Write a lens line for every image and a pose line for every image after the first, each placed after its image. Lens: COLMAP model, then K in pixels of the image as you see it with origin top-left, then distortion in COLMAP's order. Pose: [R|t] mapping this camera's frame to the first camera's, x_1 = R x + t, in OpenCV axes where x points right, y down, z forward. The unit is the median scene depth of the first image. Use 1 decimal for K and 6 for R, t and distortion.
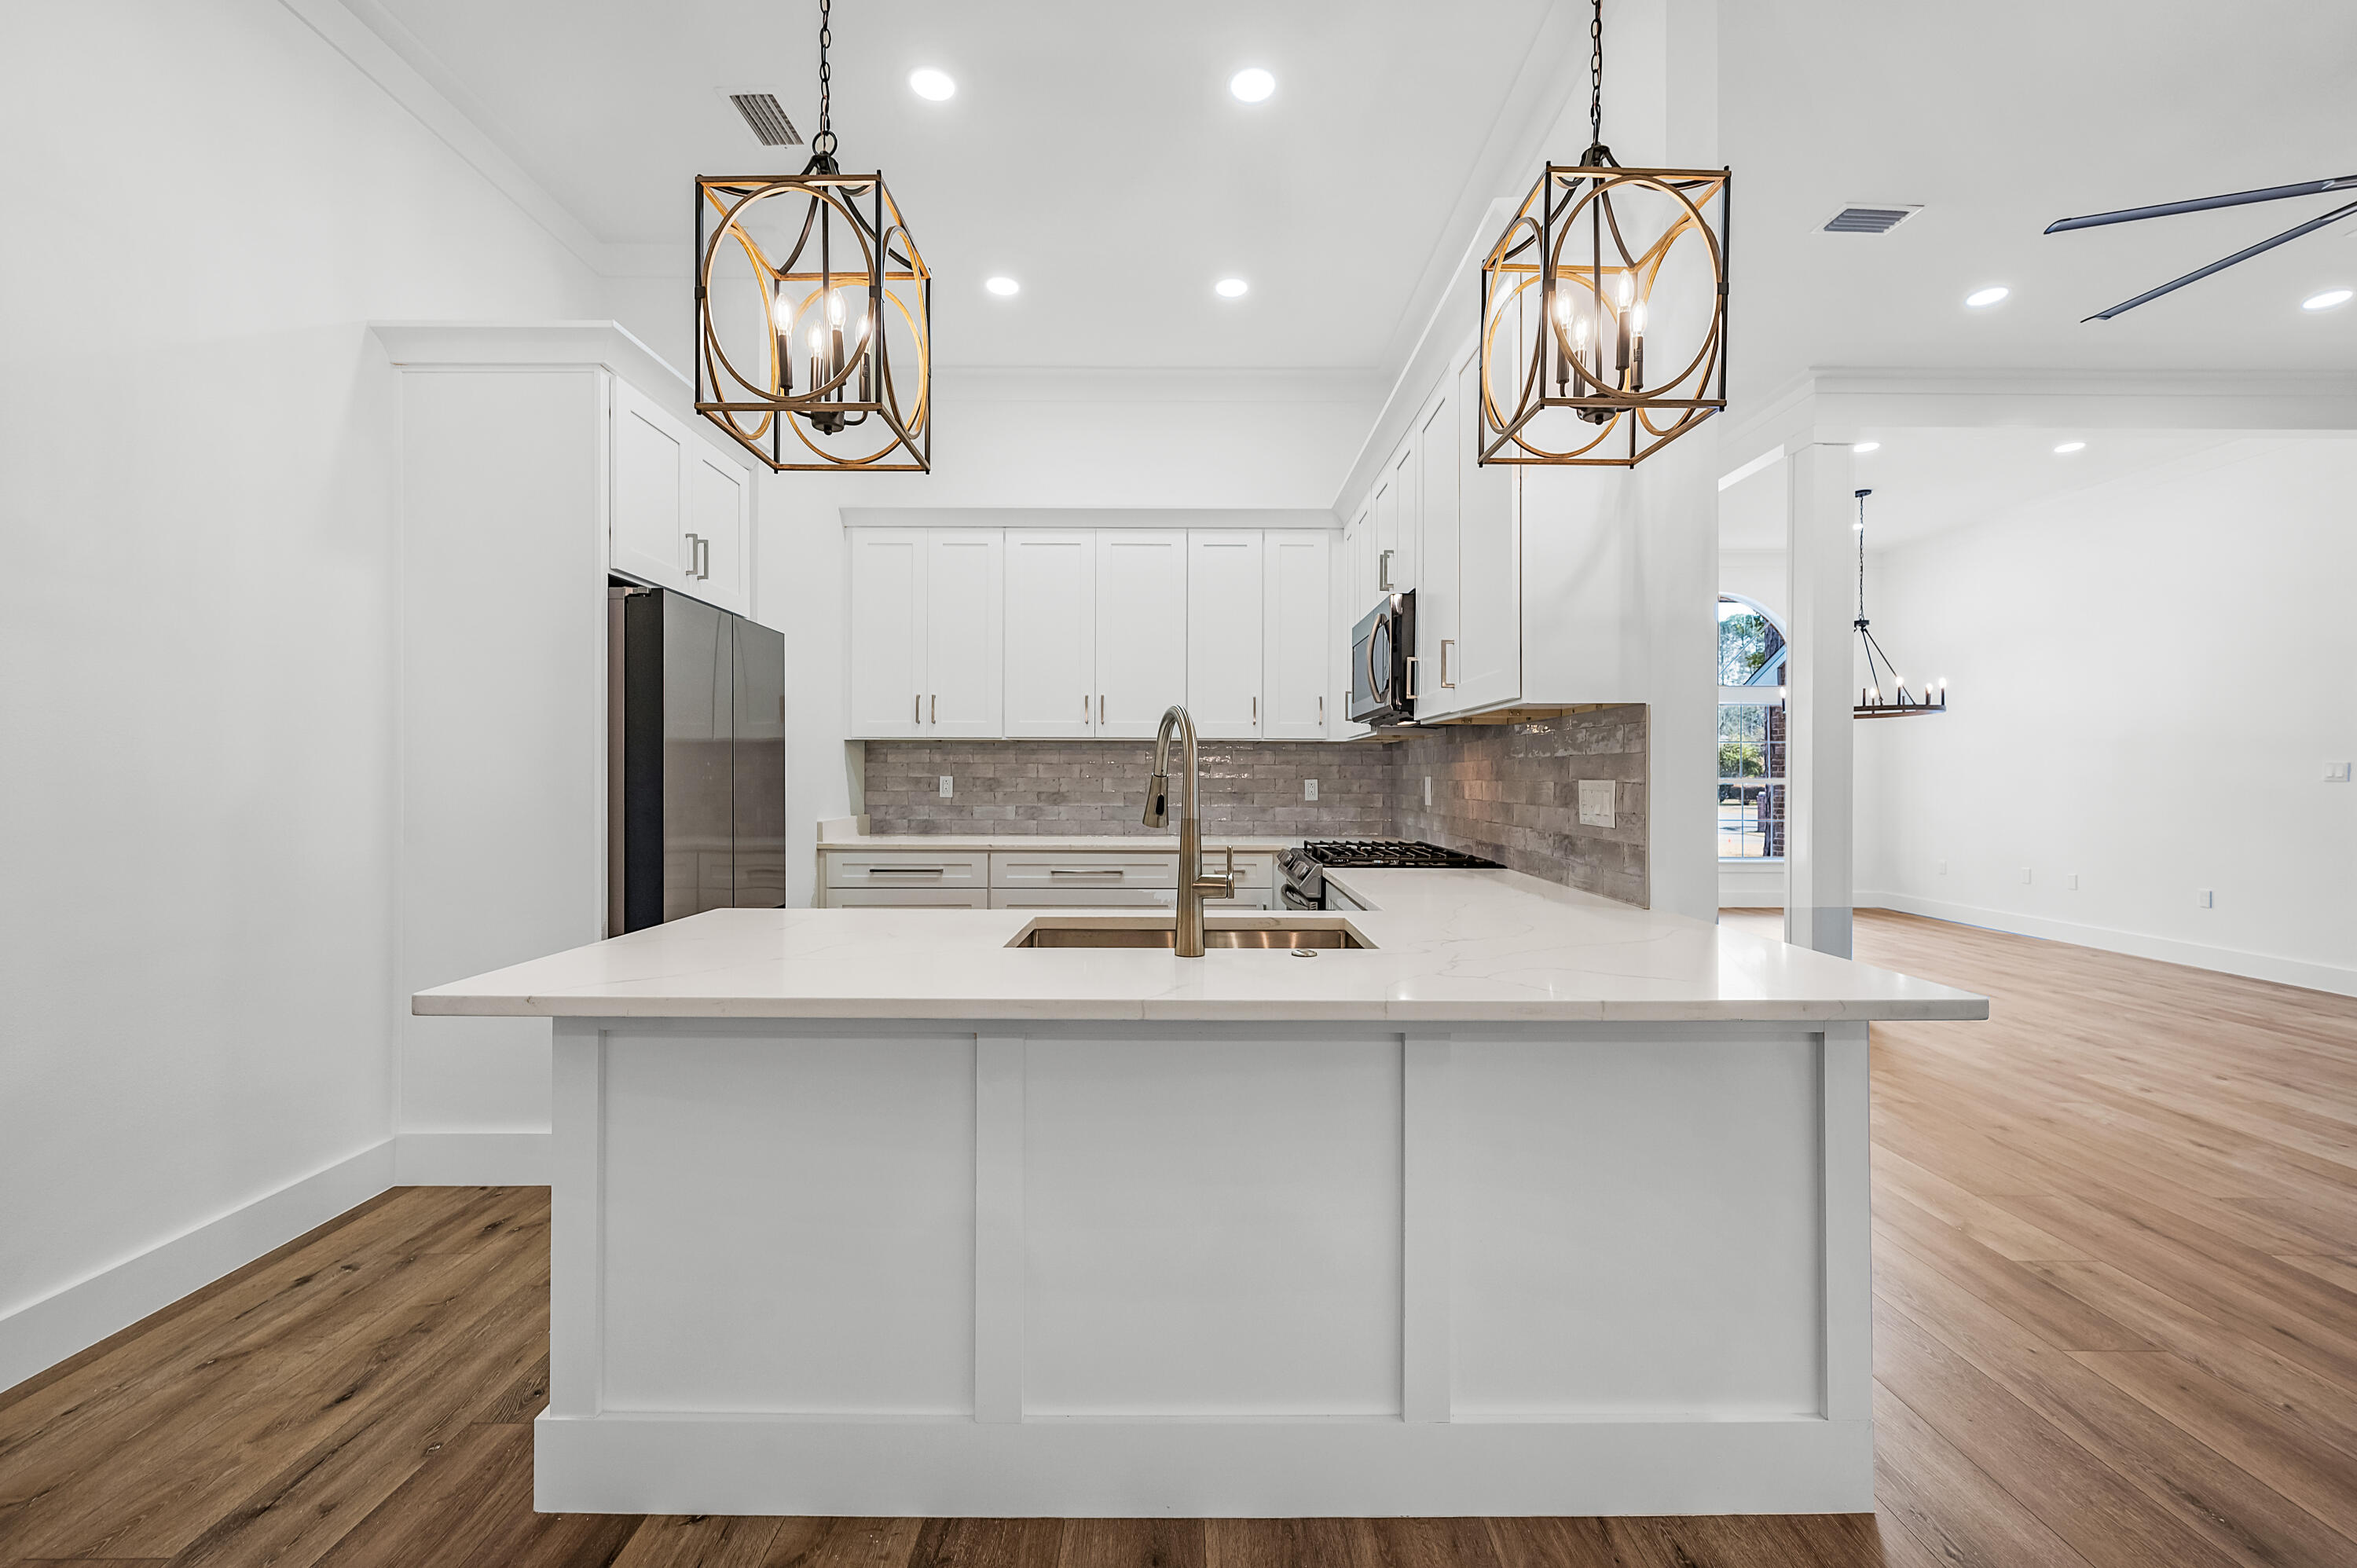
lens RADIAL K [[945.8, 0, 1182.5], [0, 945.8, 792.8], [0, 0, 1]] dist [0.000342, 0.000197]
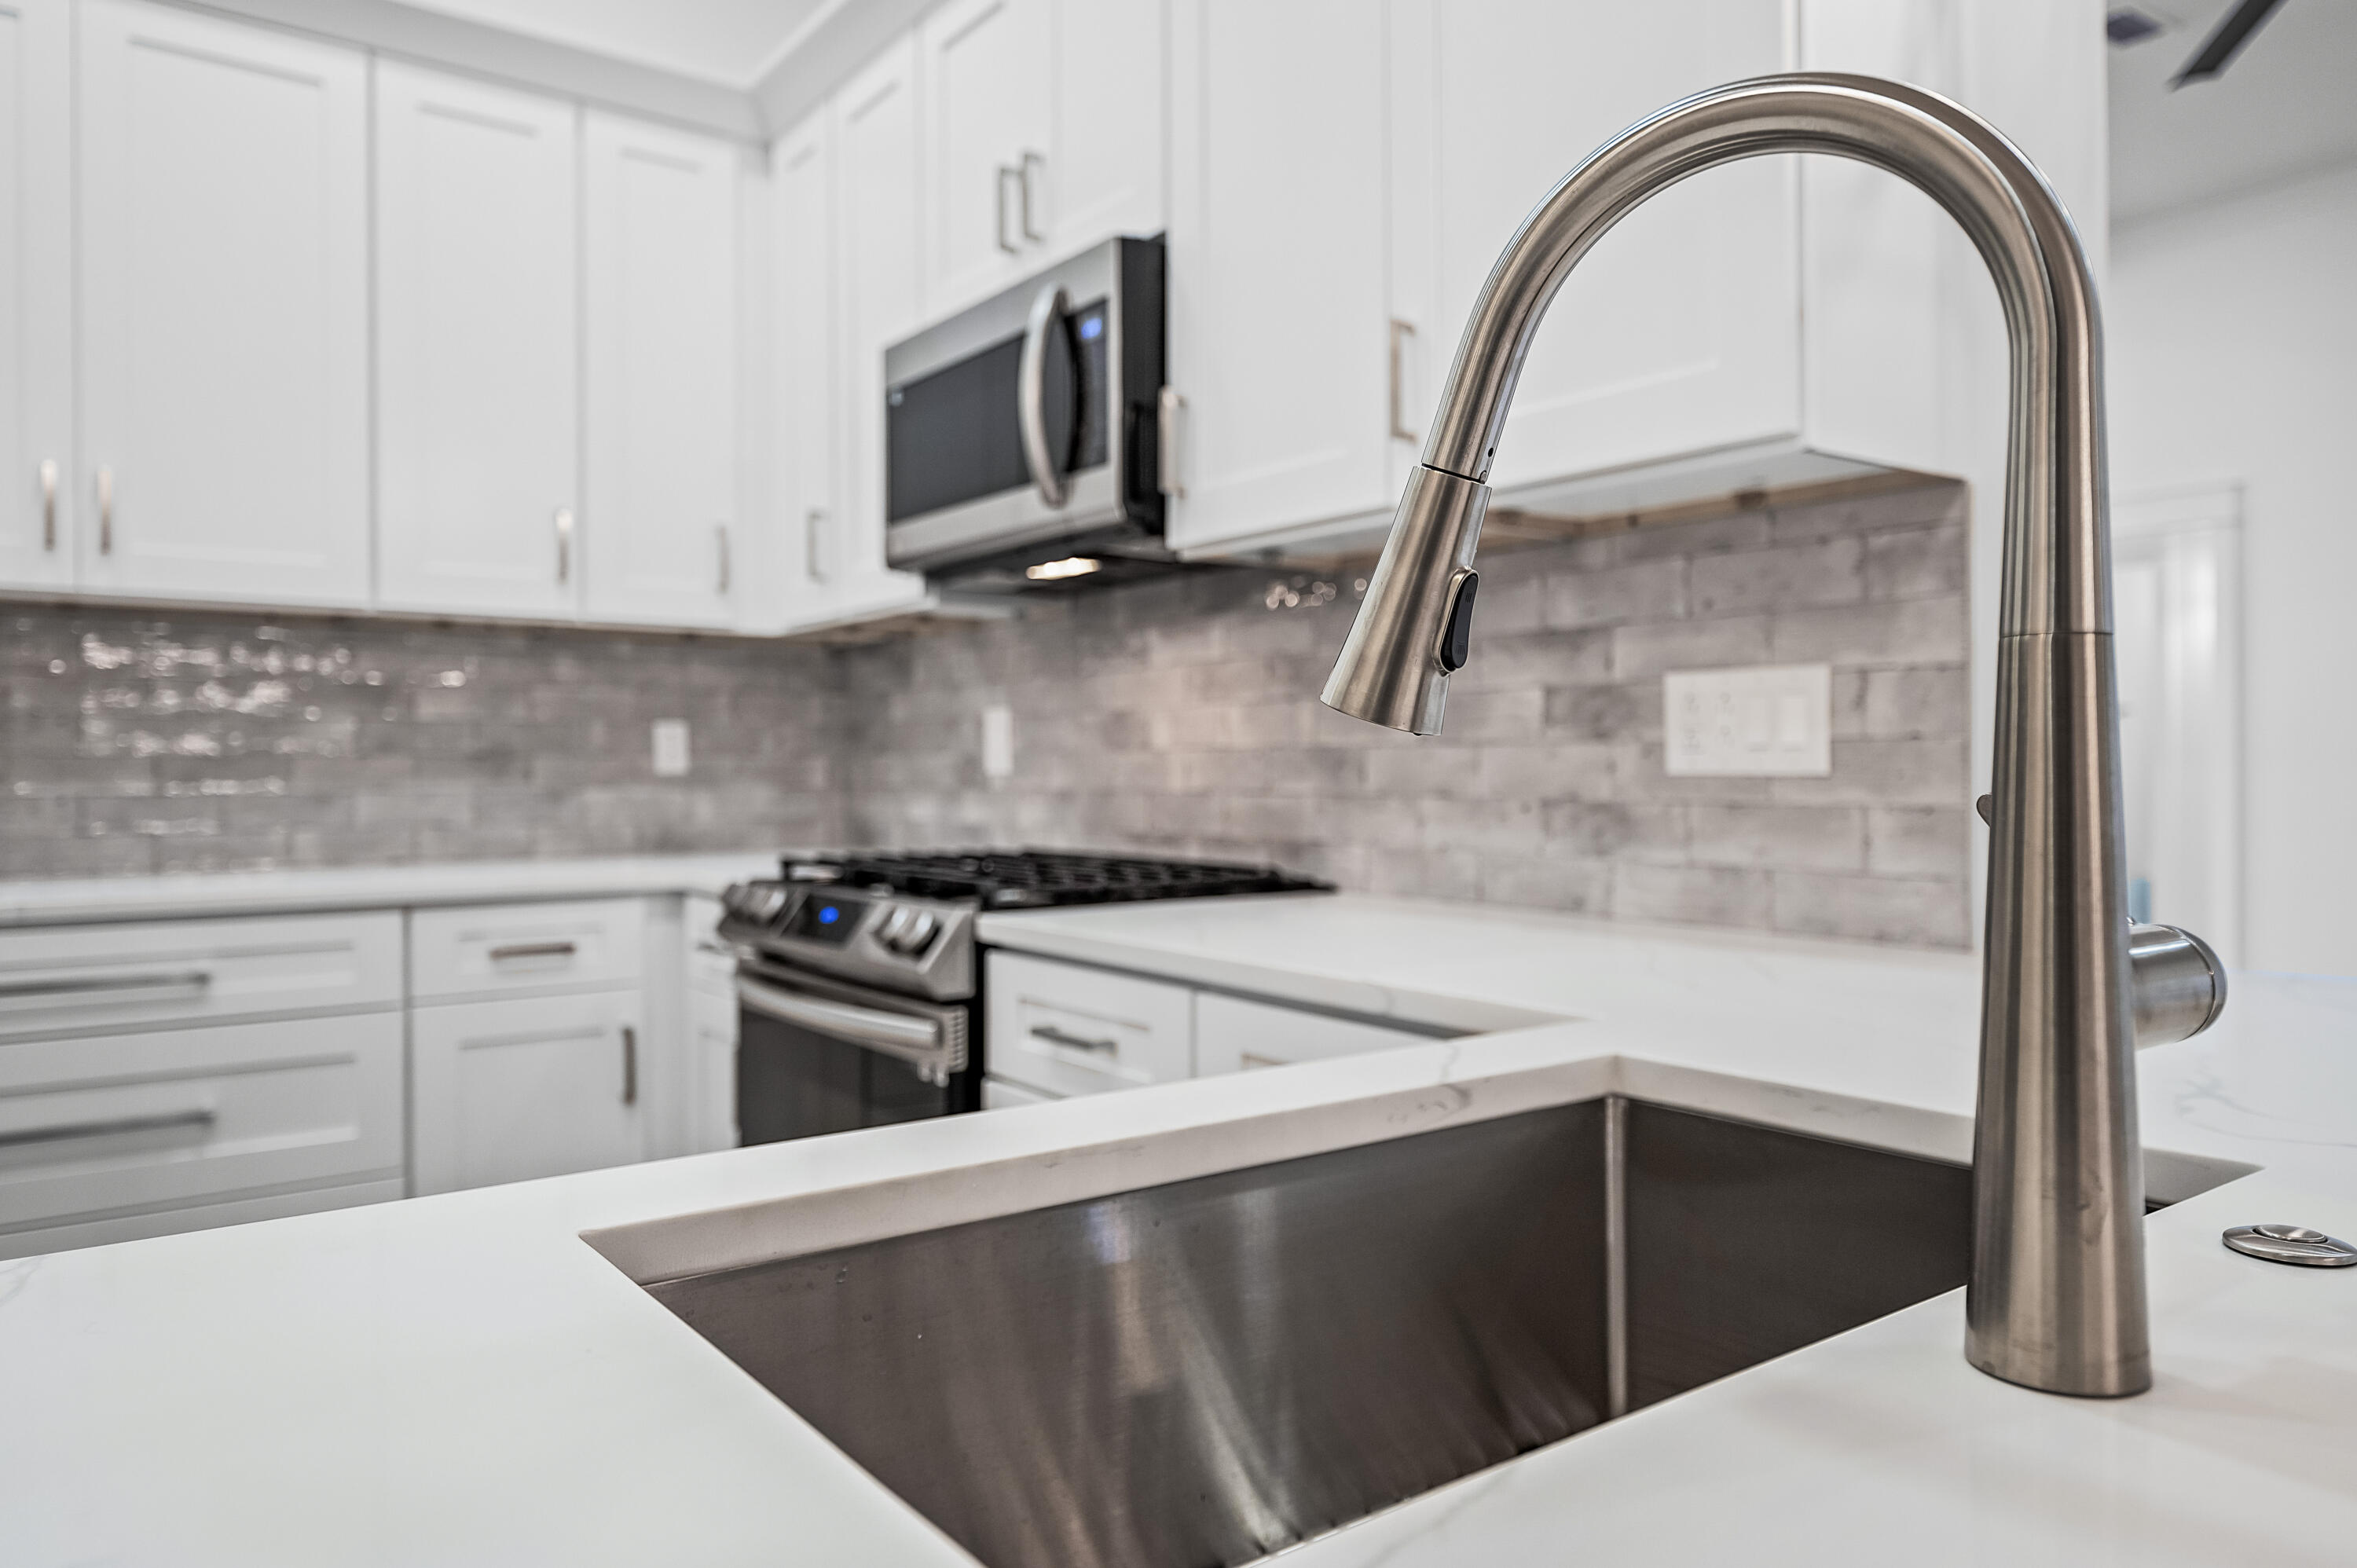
lens RADIAL K [[1570.6, 0, 1215.8], [0, 1570.6, 780.4], [0, 0, 1]] dist [-0.009174, -0.004741]
pose [[0.790809, -0.014353, 0.611895, -0.107148], [0.018593, 0.999827, -0.000577, 0.017061], [-0.611781, 0.011833, 0.790939, 0.285954]]
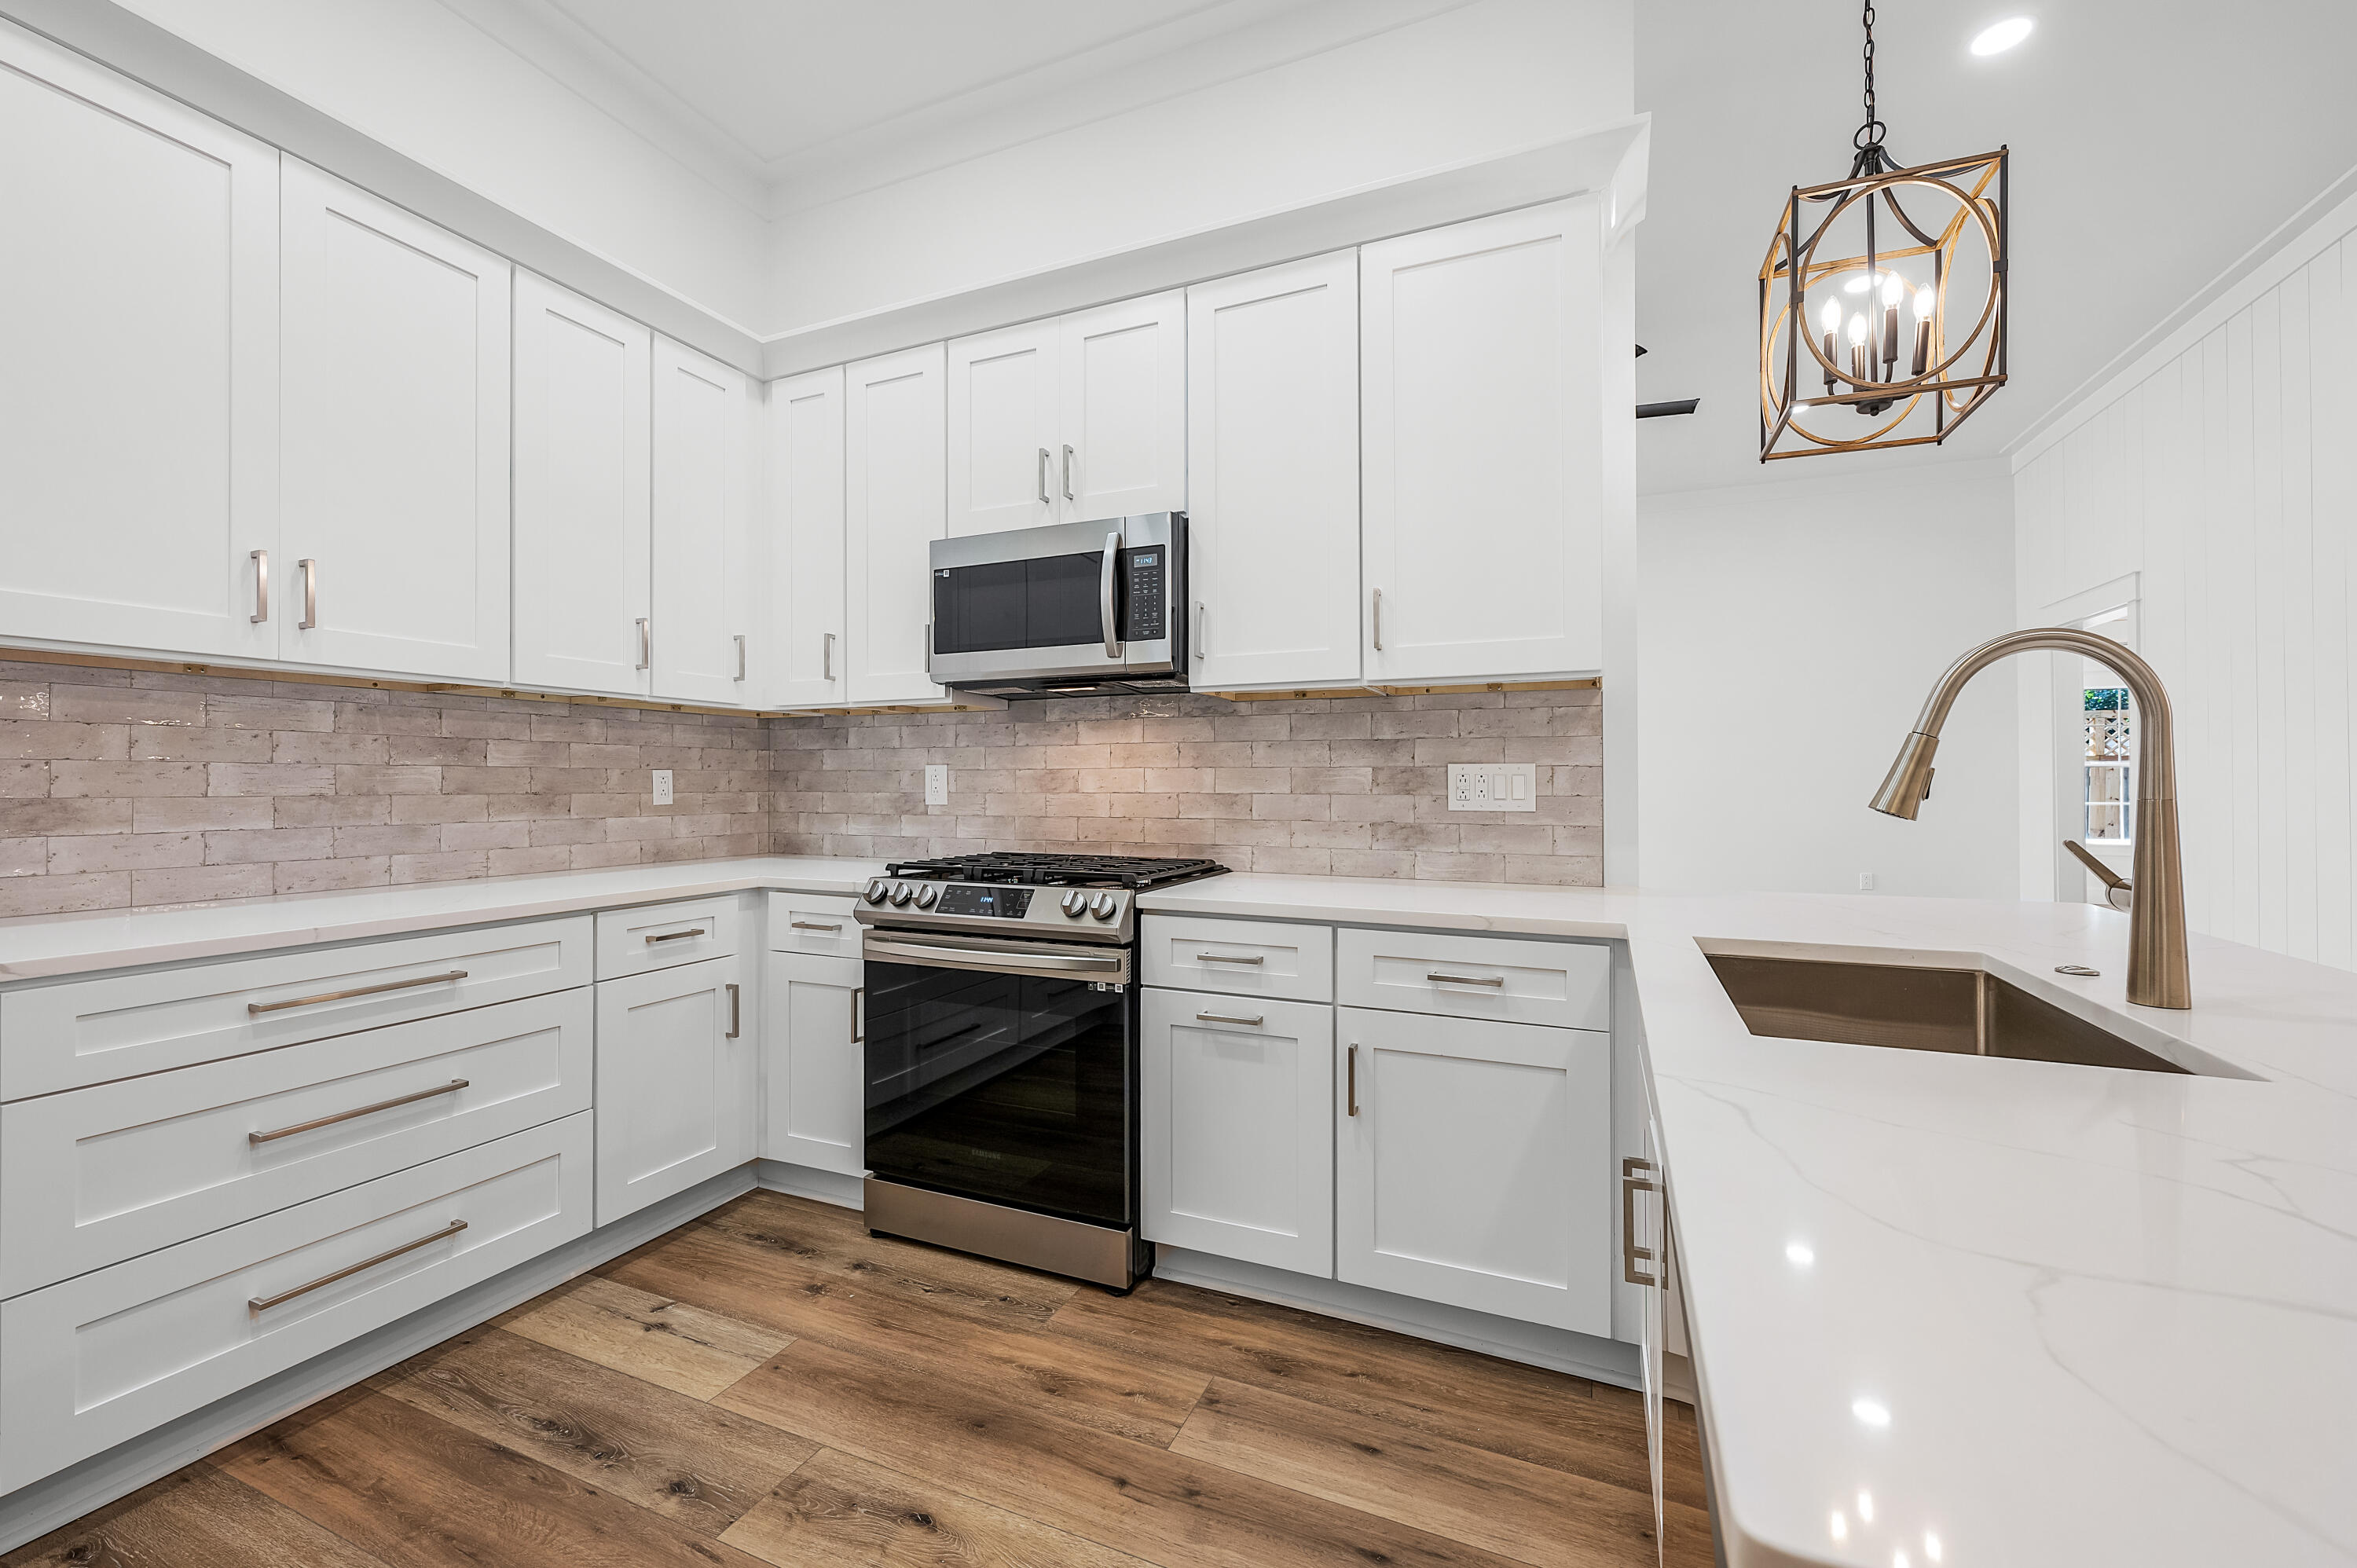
lens RADIAL K [[945.8, 0, 1197.7], [0, 945.8, 781.6], [0, 0, 1]] dist [0.000342, 0.000197]
pose [[0.391653, -0.003047, 0.920108, -0.293452], [0.016735, 0.999853, -0.003813, 0.001504], [-0.919961, 0.016892, 0.391646, 0.451234]]
